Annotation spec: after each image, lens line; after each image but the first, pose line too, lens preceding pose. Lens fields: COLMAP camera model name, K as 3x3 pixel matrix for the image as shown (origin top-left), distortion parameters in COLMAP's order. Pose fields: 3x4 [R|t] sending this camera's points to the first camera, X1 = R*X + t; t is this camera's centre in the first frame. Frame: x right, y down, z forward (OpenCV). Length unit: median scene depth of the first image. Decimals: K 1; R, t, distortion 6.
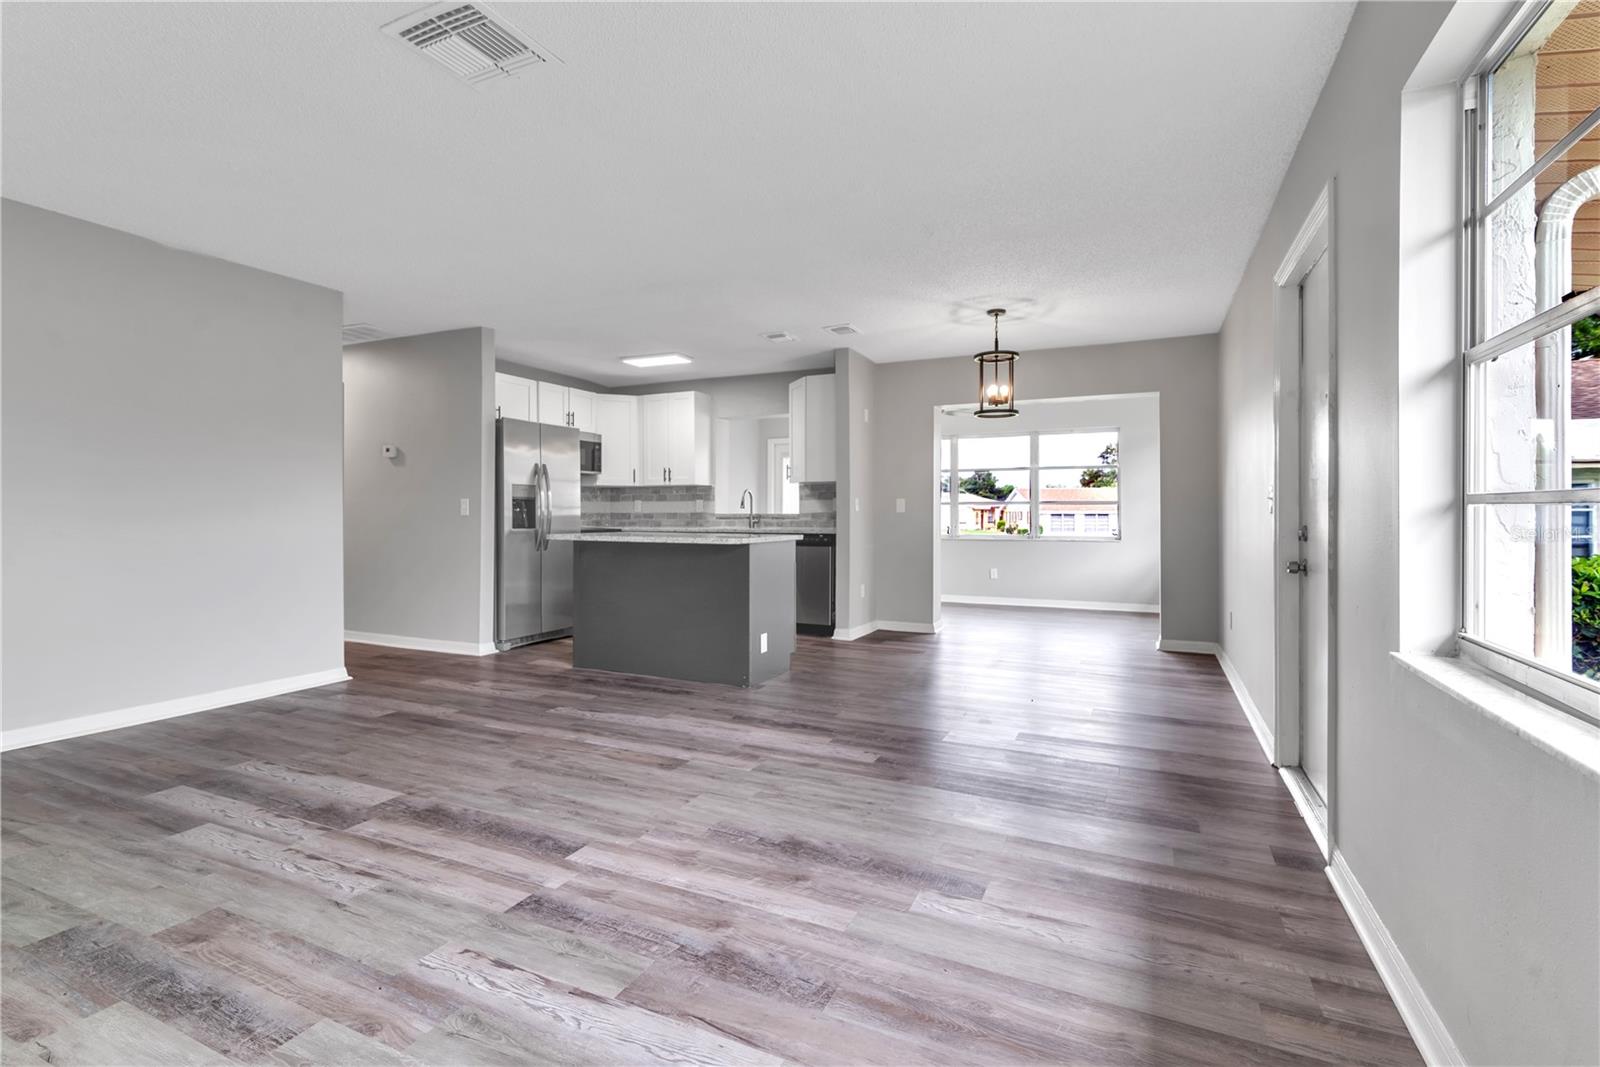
lens RADIAL K [[737.2, 0, 802.2], [0, 737.2, 513.9], [0, 0, 1]] dist [0.001947, -0.000233]
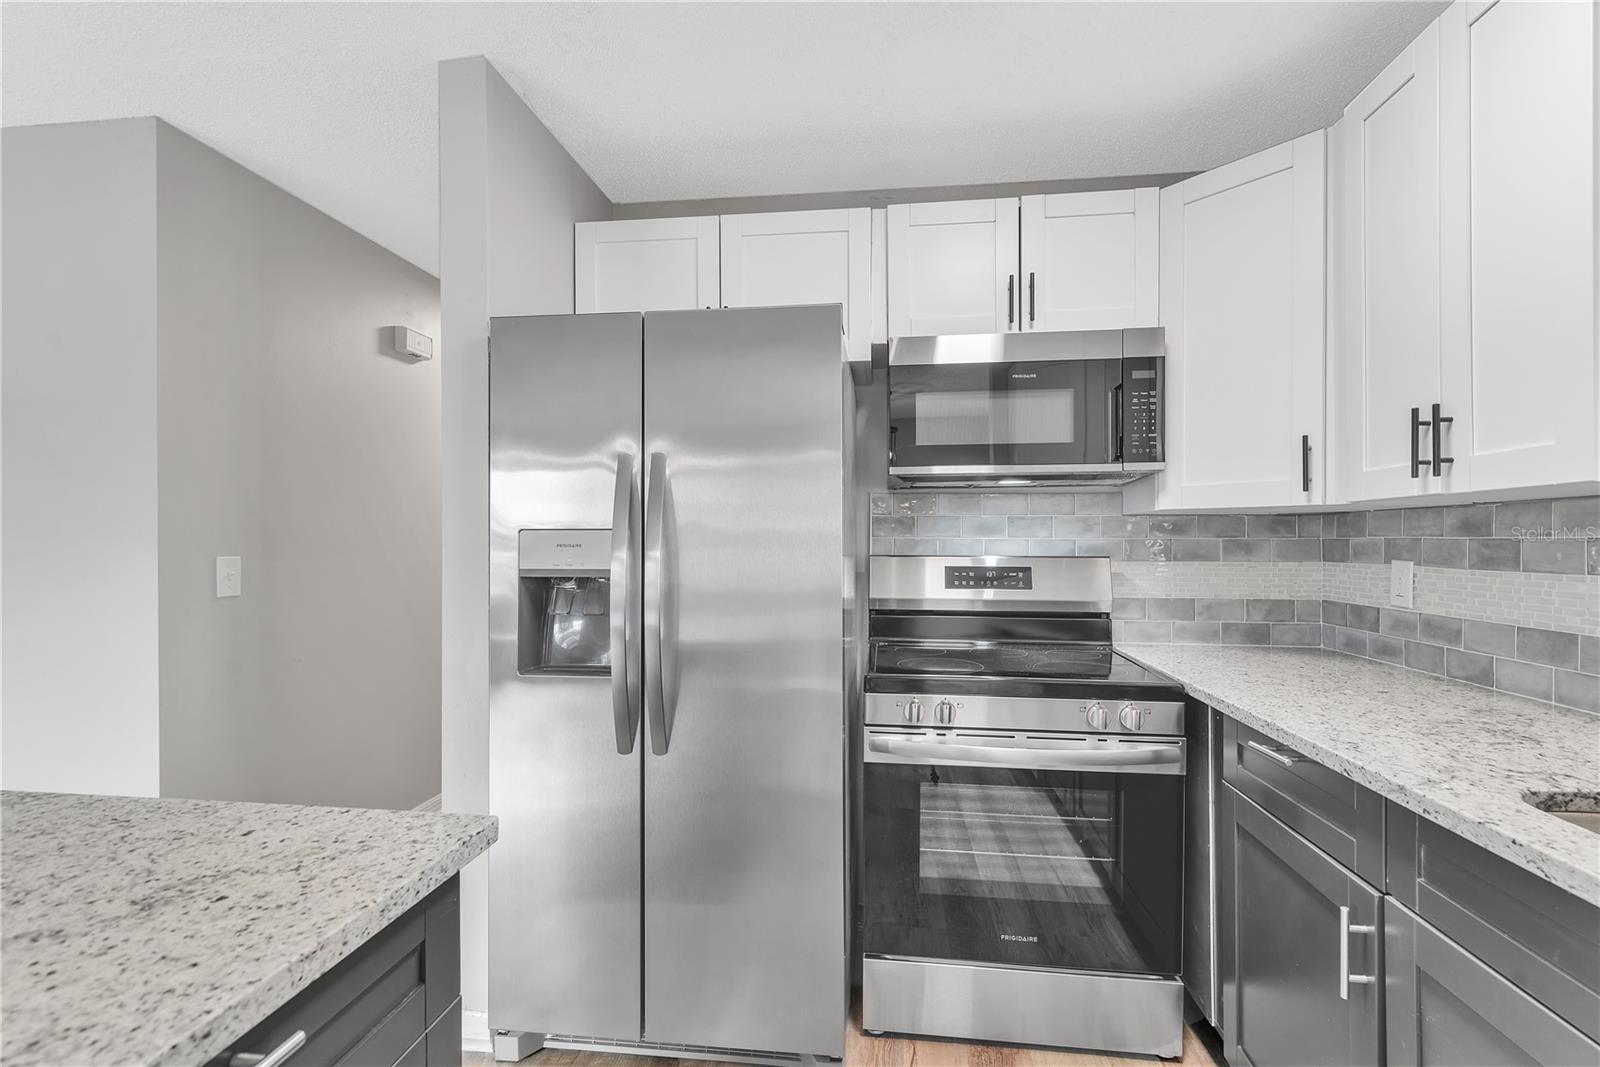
lens RADIAL K [[740.2, 0, 802.1], [0, 740.2, 539.8], [0, 0, 1]] dist [0.003989, 0.000114]
pose [[0.301552, -0.000490, -0.953450, -0.069020], [-0.000294, 1.000000, -0.000607, -0.039268], [0.953450, 0.000464, 0.301552, 1.135207]]
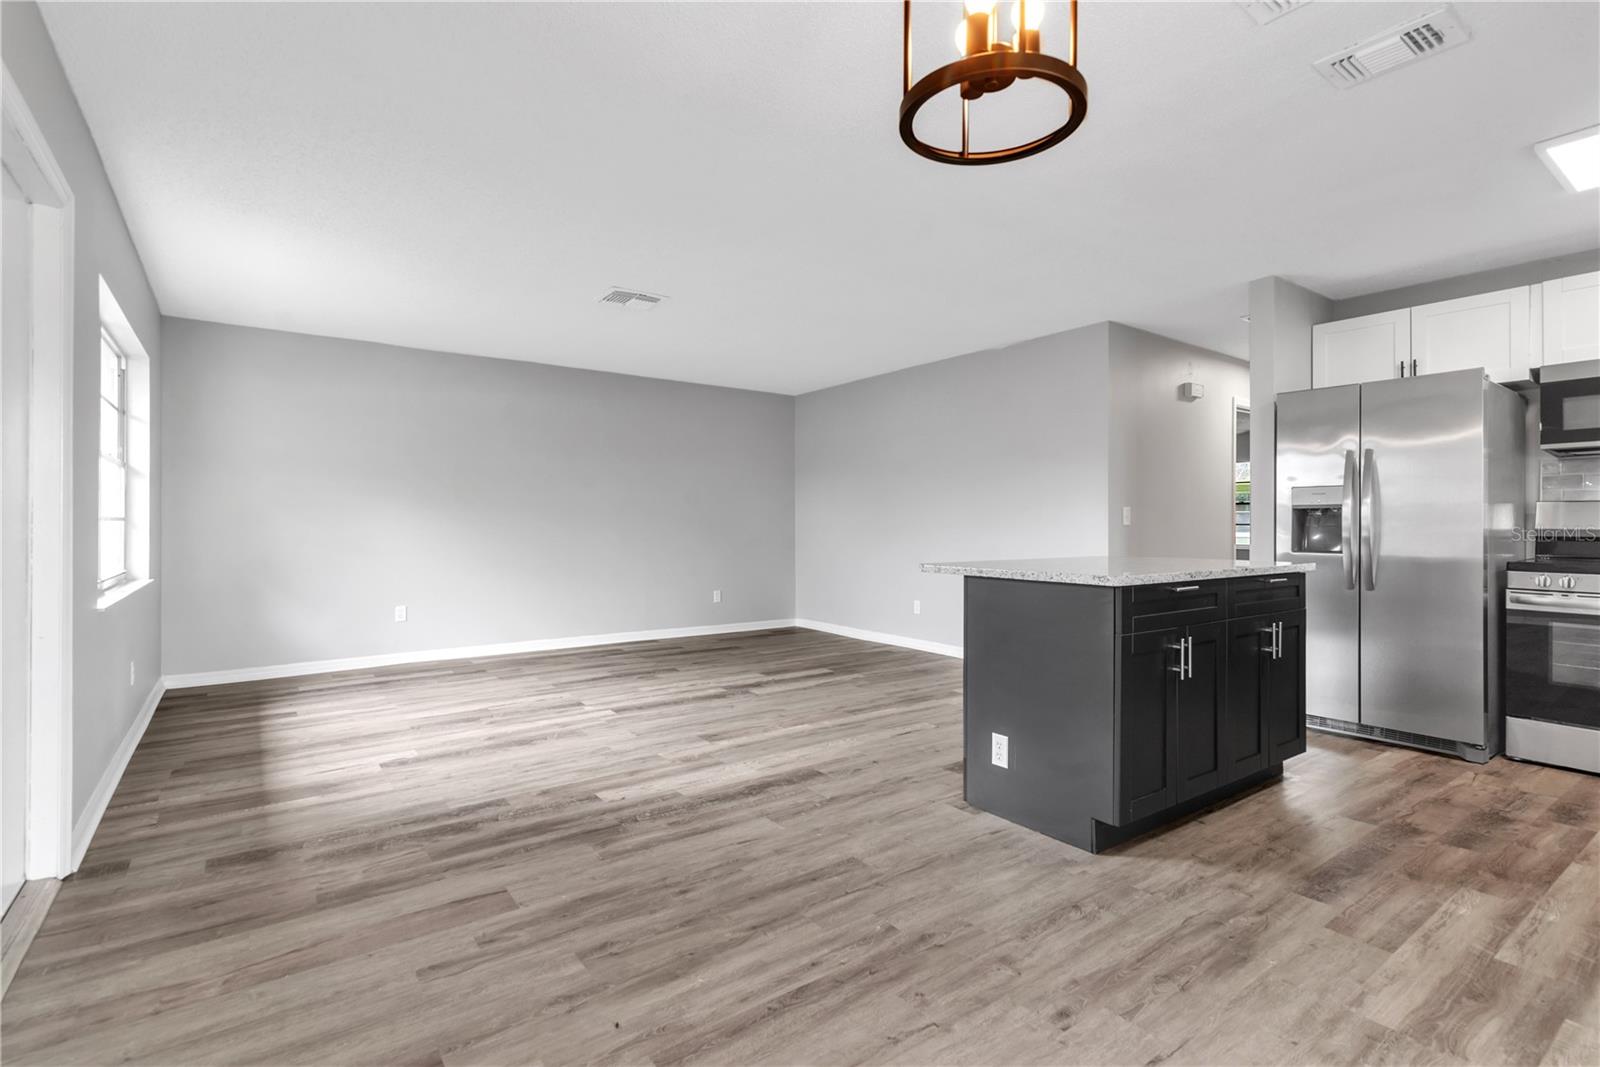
lens RADIAL K [[756.8, 0, 801.4], [0, 756.8, 526.4], [0, 0, 1]] dist [0.003557, -0.000191]
pose [[-0.488611, -0.001772, -0.872500, 0.500076], [-0.004996, 0.999987, 0.000767, -0.001766], [0.872488, 0.004733, -0.488613, 1.053517]]
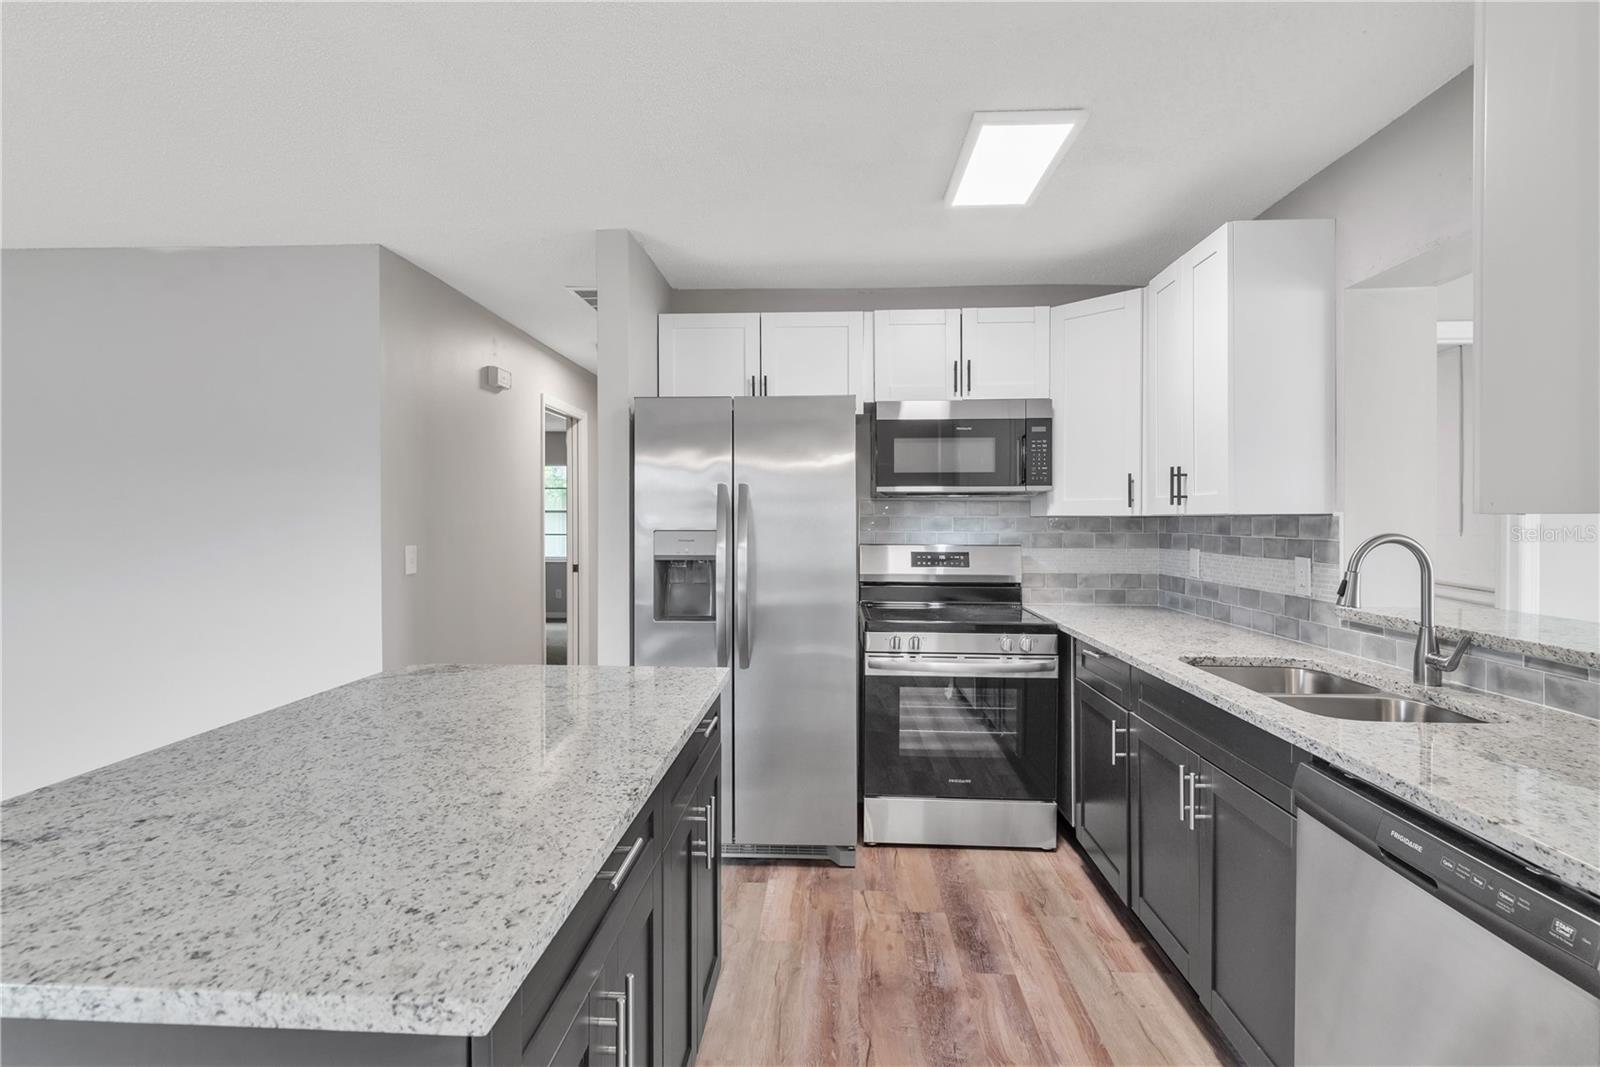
lens RADIAL K [[781.2, 0, 794.7], [0, 781.2, 520.3], [0, 0, 1]] dist [0.001248, -0.000209]
pose [[0.369321, 0.003001, -0.929297, 0.143332], [-0.001545, 0.999995, 0.002615, -0.053668], [0.929300, 0.000470, 0.369324, 0.995839]]
